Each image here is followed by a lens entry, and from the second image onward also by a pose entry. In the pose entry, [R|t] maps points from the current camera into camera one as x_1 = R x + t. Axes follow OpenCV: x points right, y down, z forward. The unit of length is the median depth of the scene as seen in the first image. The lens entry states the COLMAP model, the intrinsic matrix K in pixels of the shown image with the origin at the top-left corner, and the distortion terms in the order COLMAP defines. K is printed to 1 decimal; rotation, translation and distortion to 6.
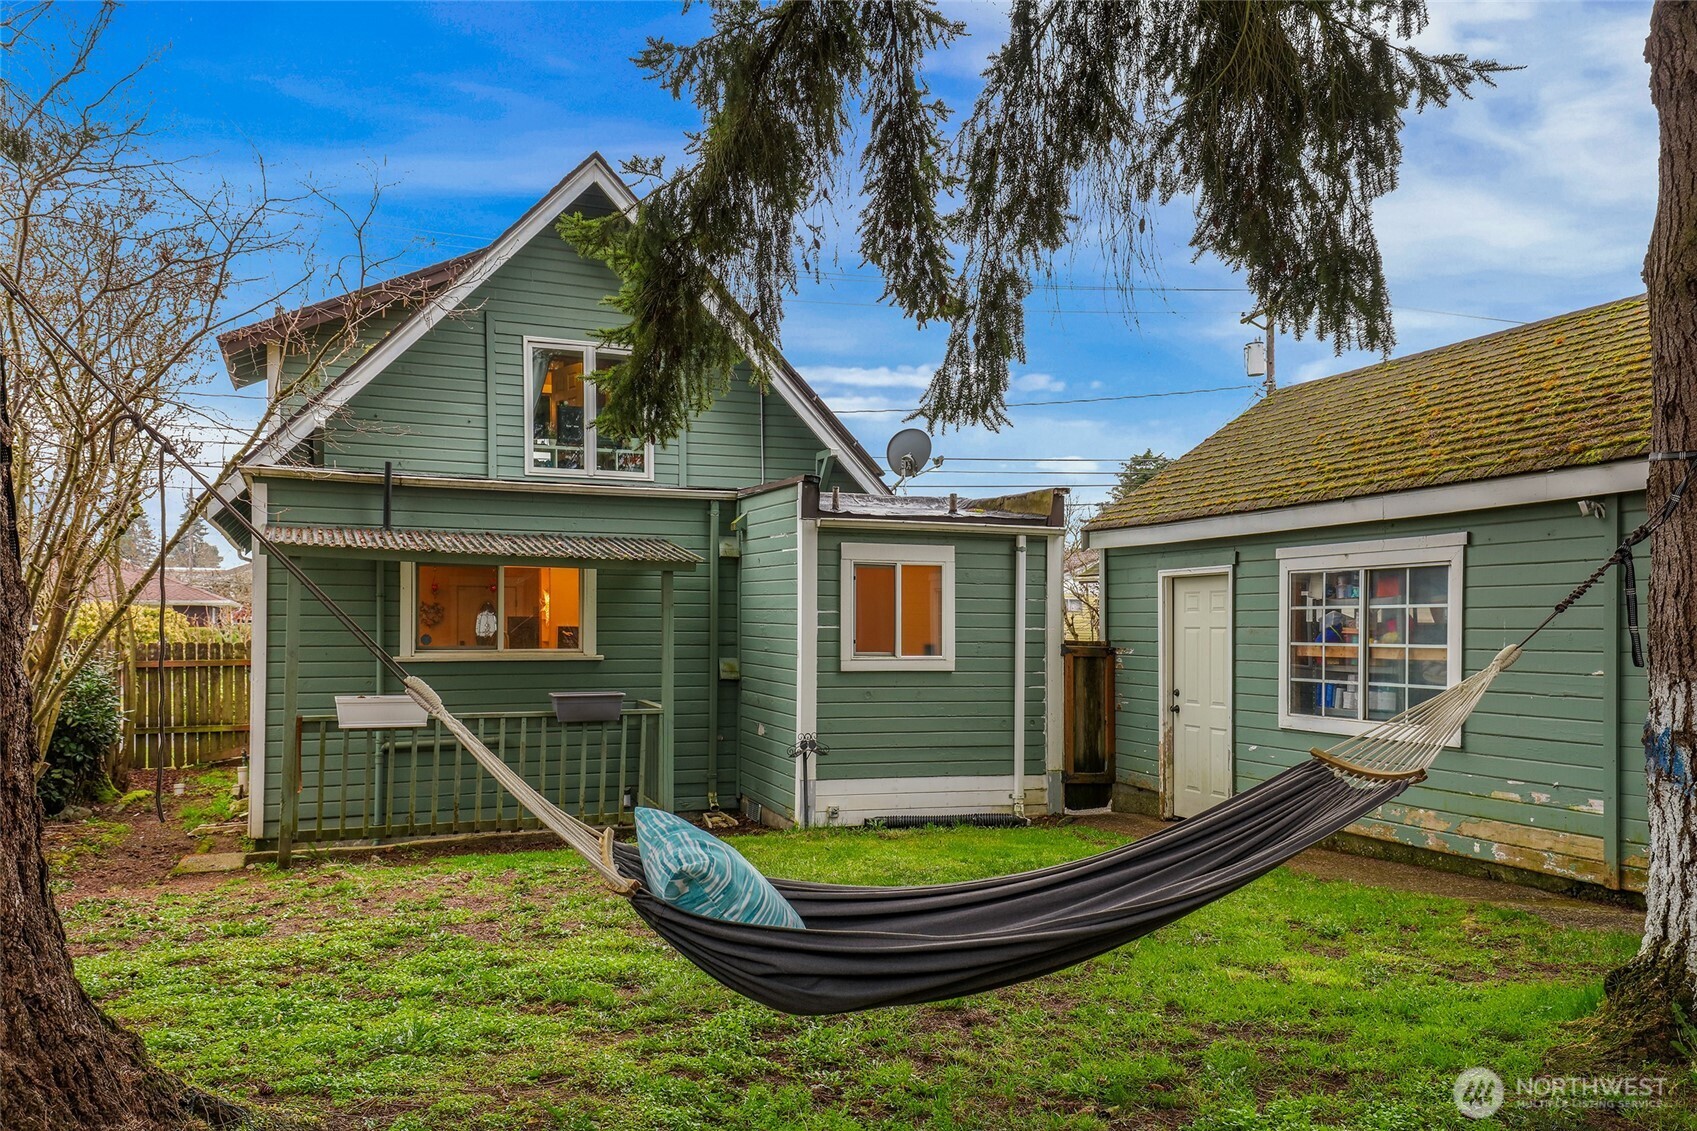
lens RADIAL K [[1343.3, 0, 848.5], [0, 1343.3, 565.5], [0, 0, 1]] dist [0.222801, -0.005837]
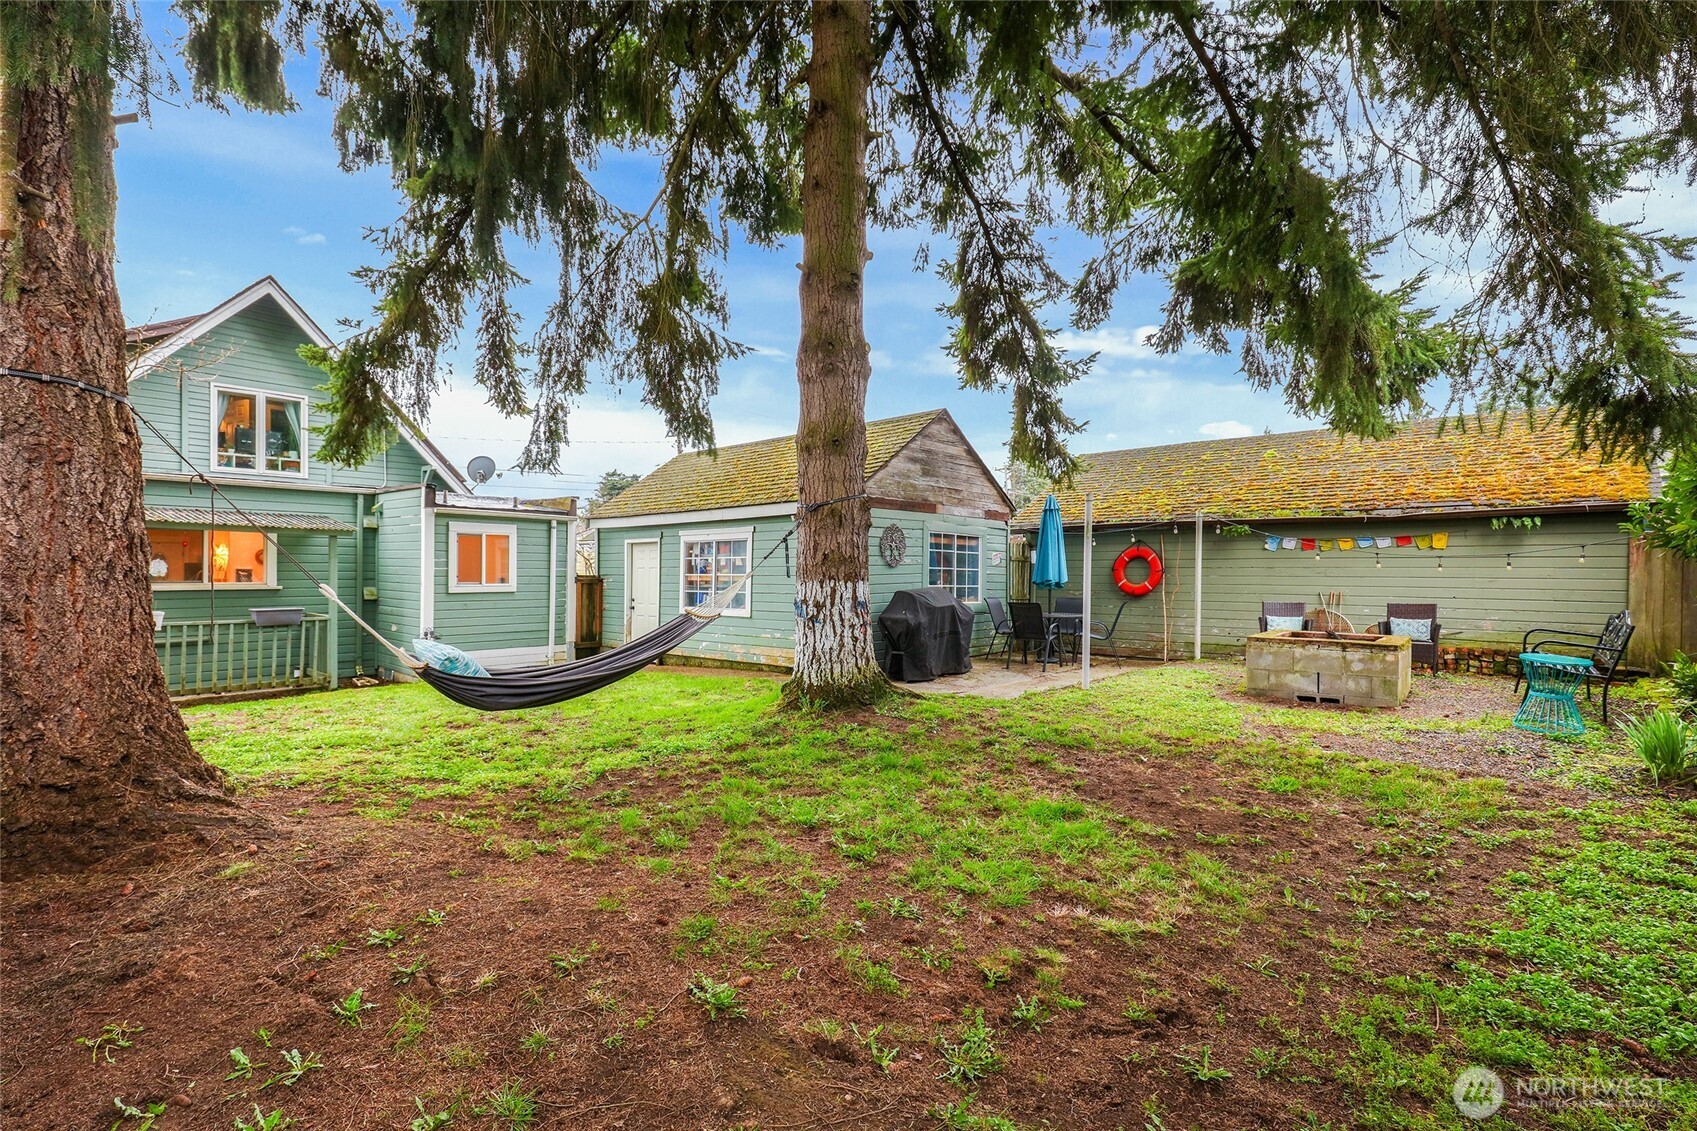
lens RADIAL K [[787.0, 0, 845.2], [0, 787.0, 594.1], [0, 0, 1]] dist [0.000137, -0.000109]
pose [[0.875484, -0.018545, 0.482892, -0.069855], [-0.018618, 0.997227, 0.072053, -0.008340], [-0.482889, -0.072072, 0.872711, -0.250825]]
